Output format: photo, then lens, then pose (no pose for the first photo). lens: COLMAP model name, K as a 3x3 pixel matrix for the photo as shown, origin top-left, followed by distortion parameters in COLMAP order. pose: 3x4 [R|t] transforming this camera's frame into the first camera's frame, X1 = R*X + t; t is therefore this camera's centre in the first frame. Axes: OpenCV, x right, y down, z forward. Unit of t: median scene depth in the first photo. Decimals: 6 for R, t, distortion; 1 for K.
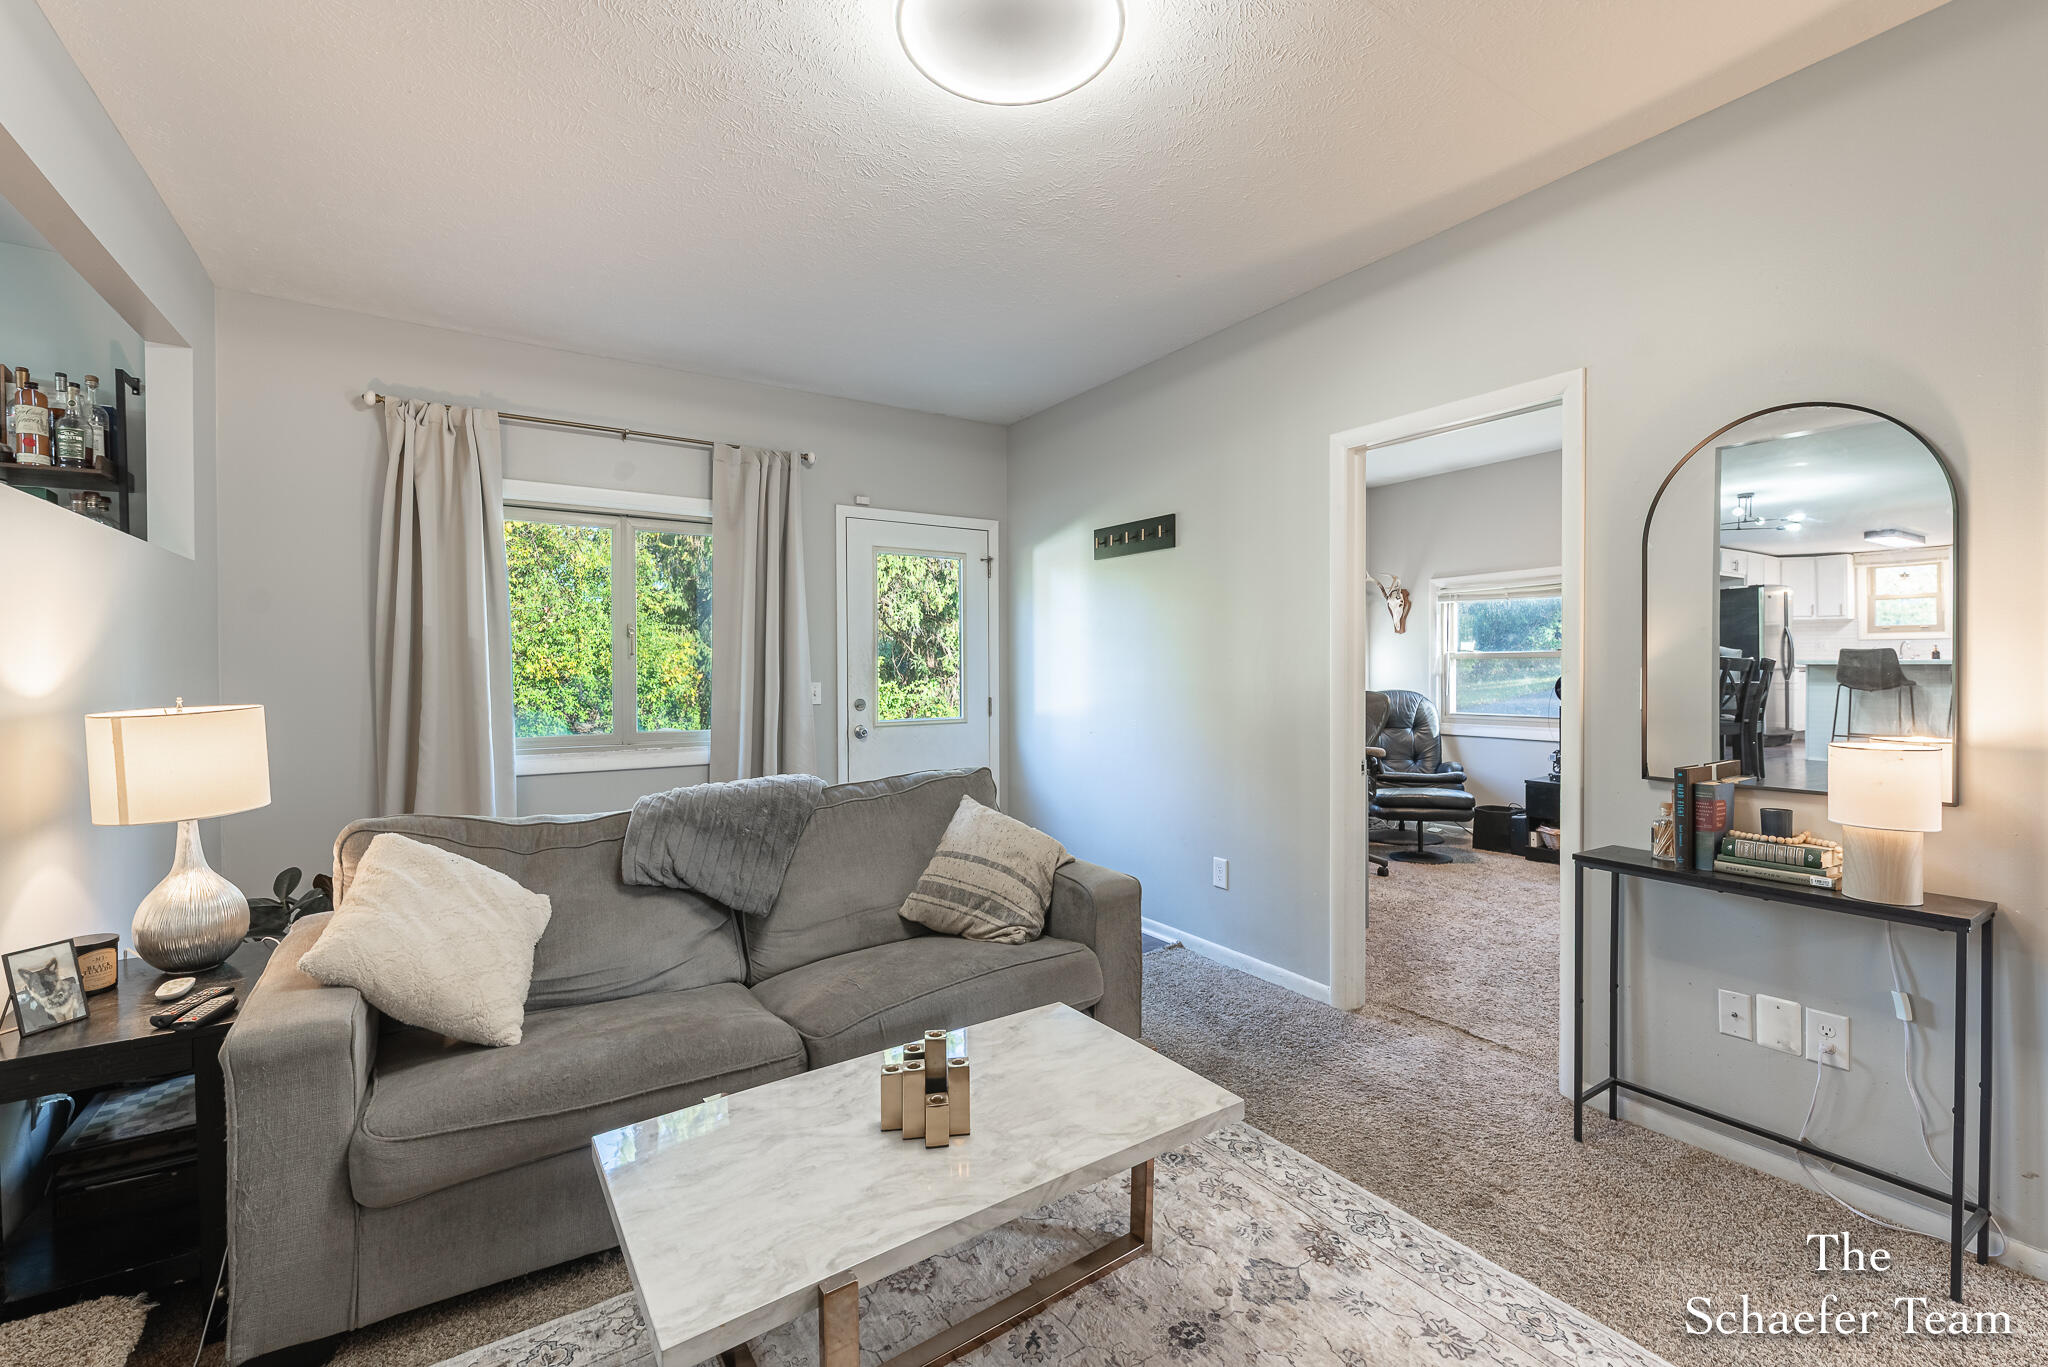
lens RADIAL K [[861.8, 0, 1027.6], [0, 861.8, 676.9], [0, 0, 1]] dist [-0.000760, -0.000162]
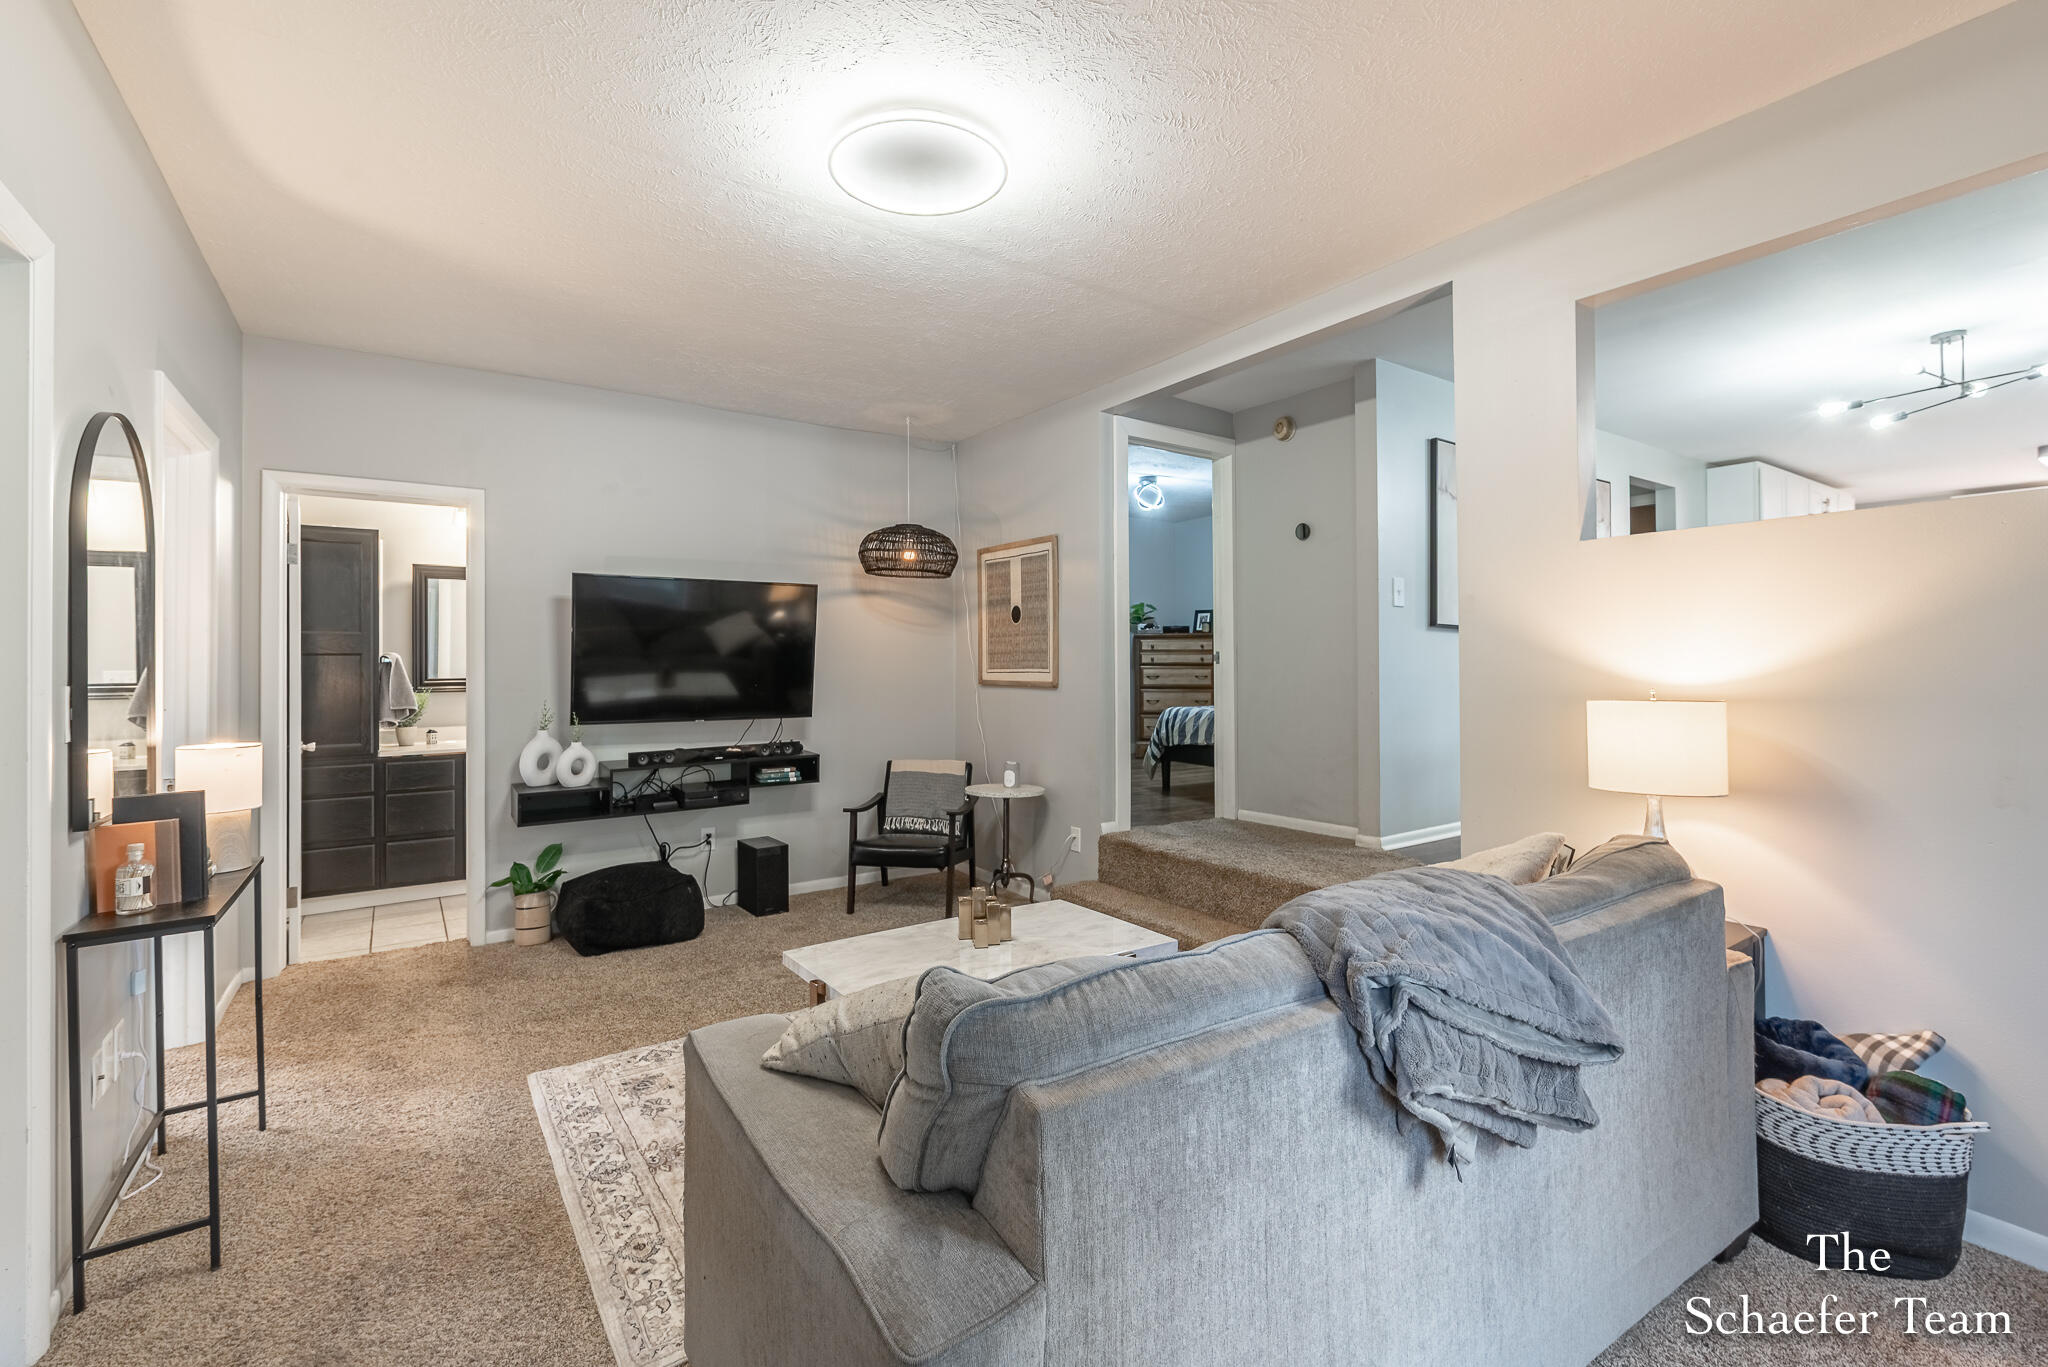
lens RADIAL K [[883.2, 0, 1025.9], [0, 883.2, 662.2], [0, 0, 1]] dist [-0.000162, -0.000010]
pose [[-0.999480, 0.014771, -0.028663, -0.119931], [0.014647, 0.999883, 0.004502, -0.026181], [0.028726, 0.004080, -0.999579, 2.080268]]
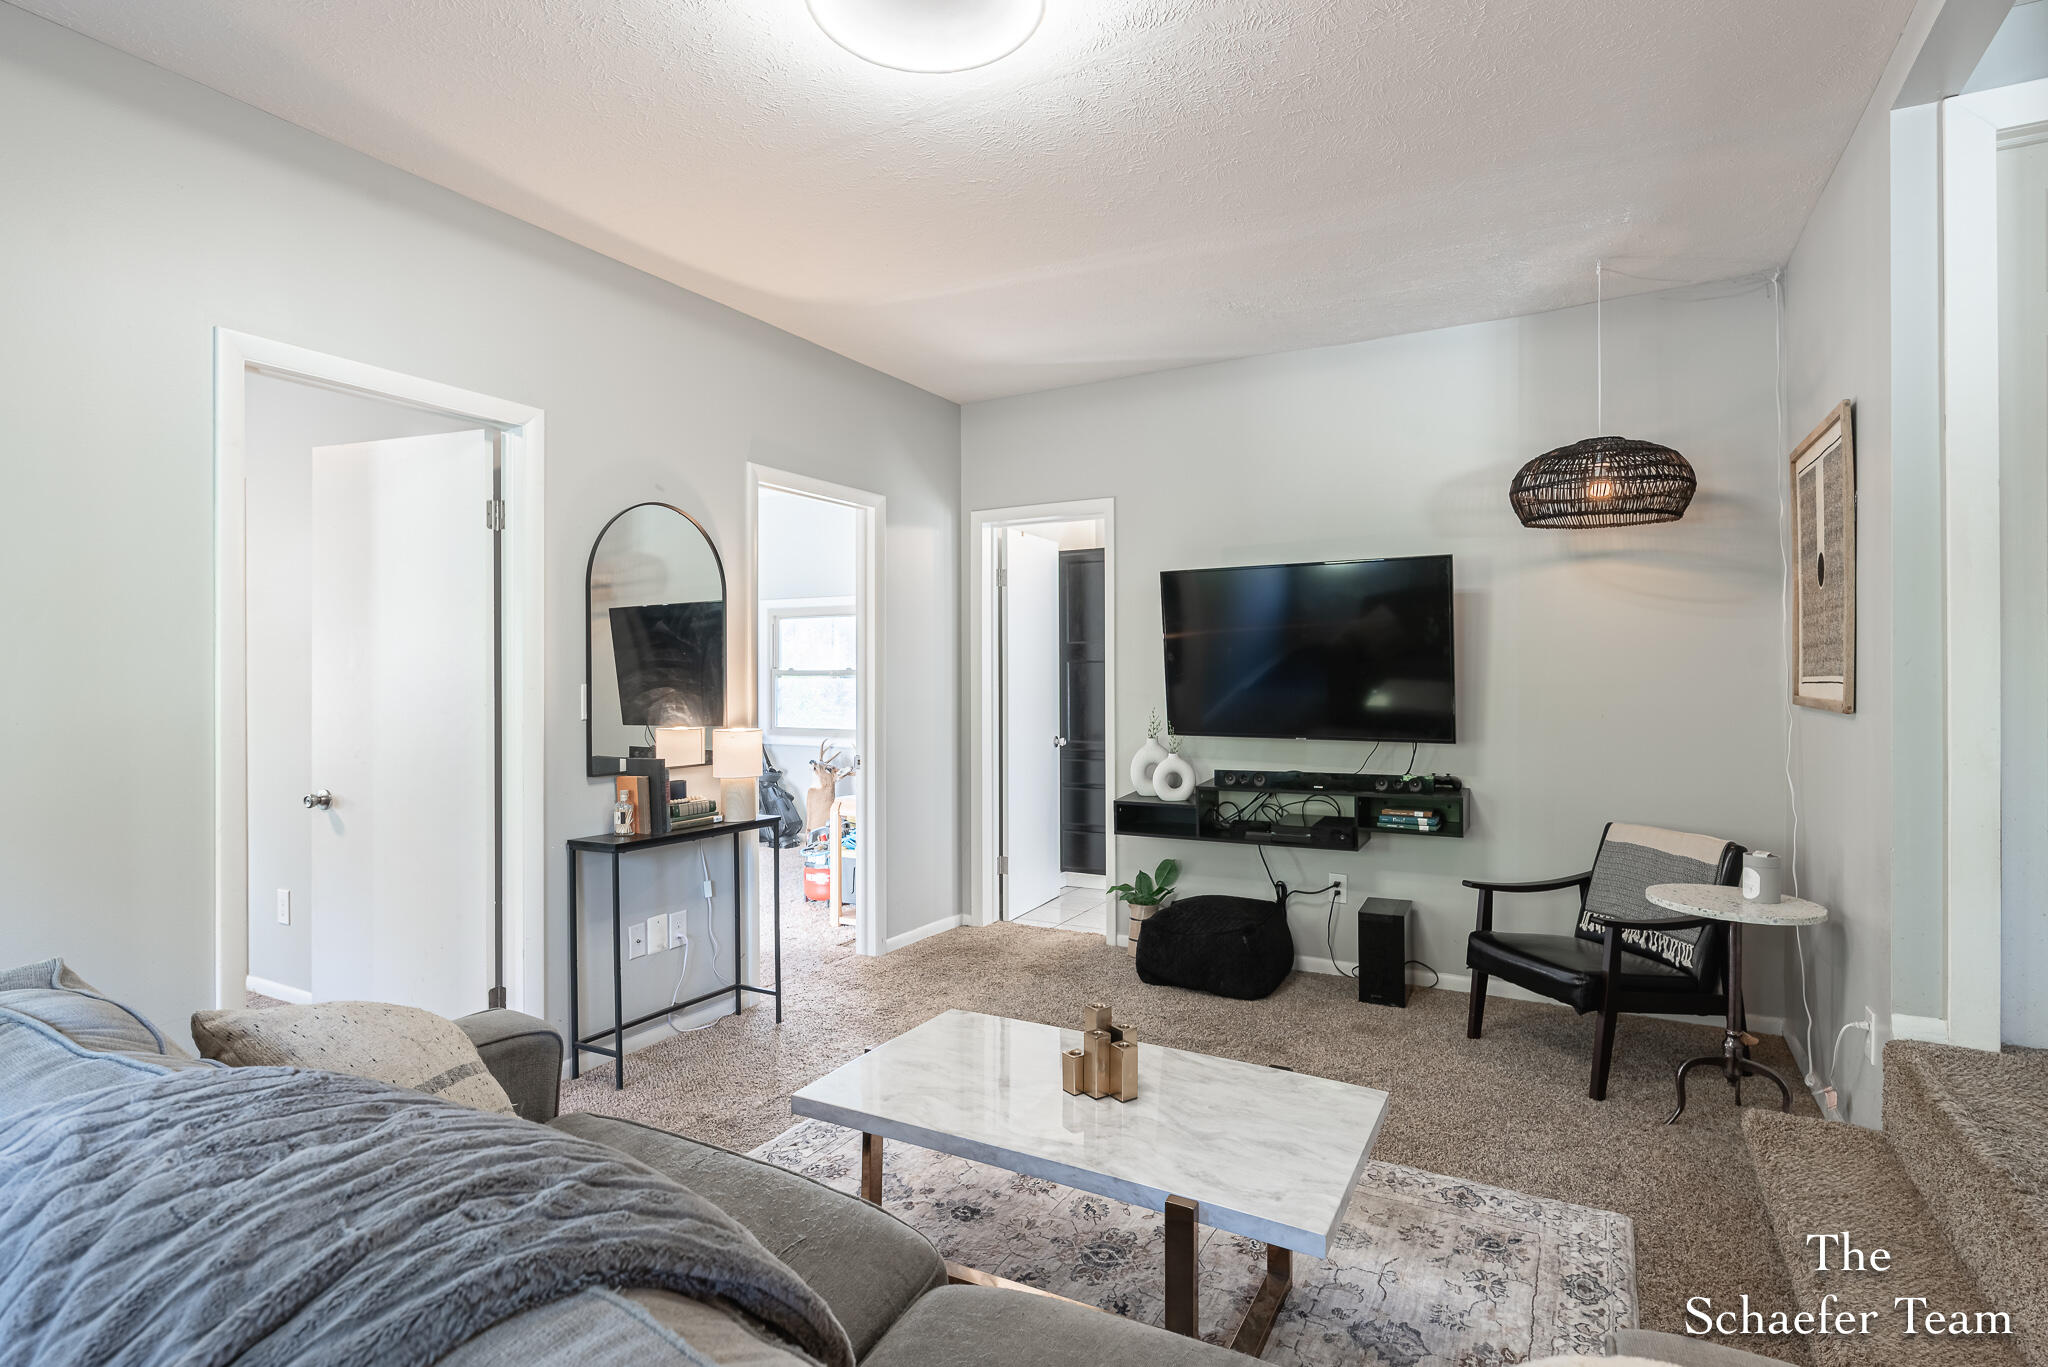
lens RADIAL K [[1014.3, 0, 1024.0], [0, 1014.3, 683.5], [0, 0, 1]] dist [-0.001759, -0.000289]
pose [[-0.461829, 0.006395, 0.886946, -0.937793], [0.015019, 0.999887, 0.000610, -0.003199], [-0.886842, 0.013603, -0.461873, 1.286687]]
